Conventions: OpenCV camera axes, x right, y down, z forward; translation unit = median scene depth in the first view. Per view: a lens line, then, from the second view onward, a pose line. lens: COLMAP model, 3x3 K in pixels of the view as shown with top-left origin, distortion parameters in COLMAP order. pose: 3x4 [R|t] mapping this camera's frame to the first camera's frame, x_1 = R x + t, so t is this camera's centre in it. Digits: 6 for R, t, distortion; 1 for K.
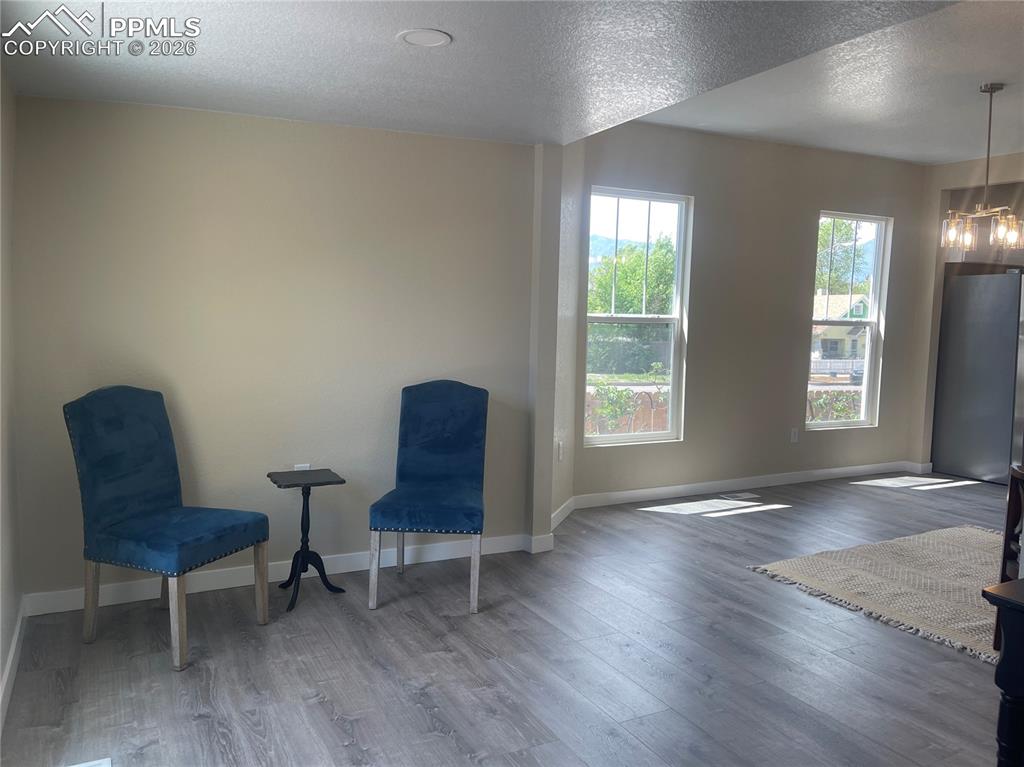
lens RADIAL K [[769.7, 0, 513.4], [0, 769.7, 386.4], [0, 0, 1]] dist [0.072768, -0.094245]
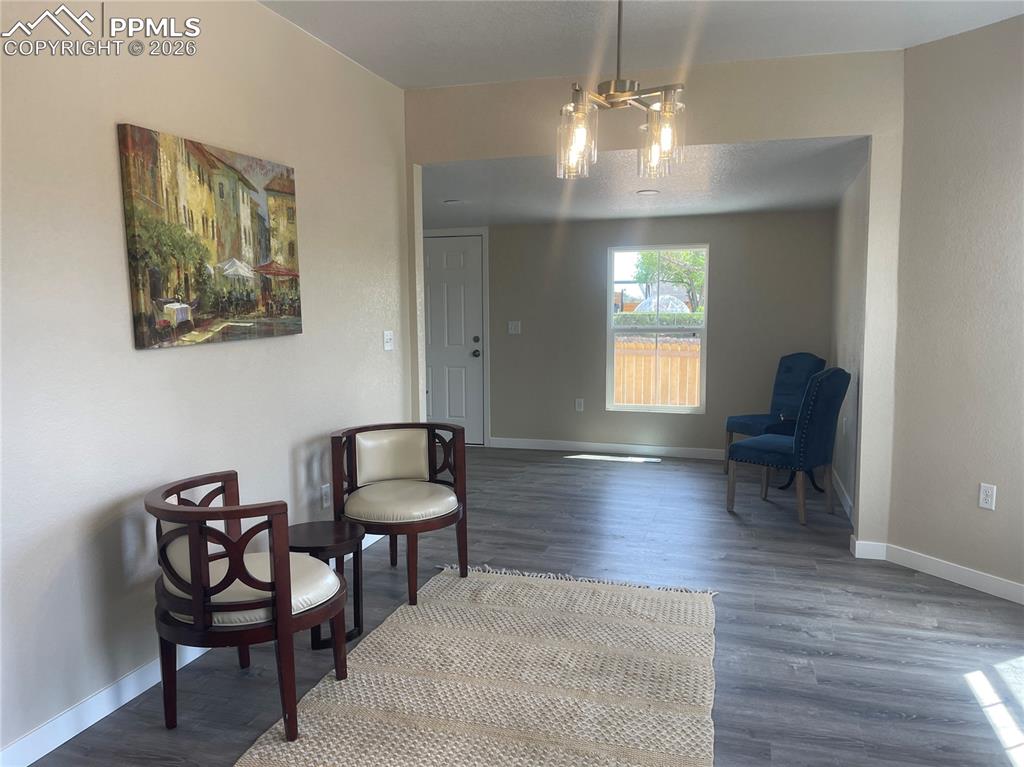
lens RADIAL K [[769.7, 0, 513.4], [0, 769.7, 386.4], [0, 0, 1]] dist [0.072768, -0.094245]
pose [[-0.702674, 0.042433, -0.710246, 0.938877], [-0.087765, 0.985428, 0.145702, -0.091035], [0.706078, 0.164716, -0.688710, 1.221566]]
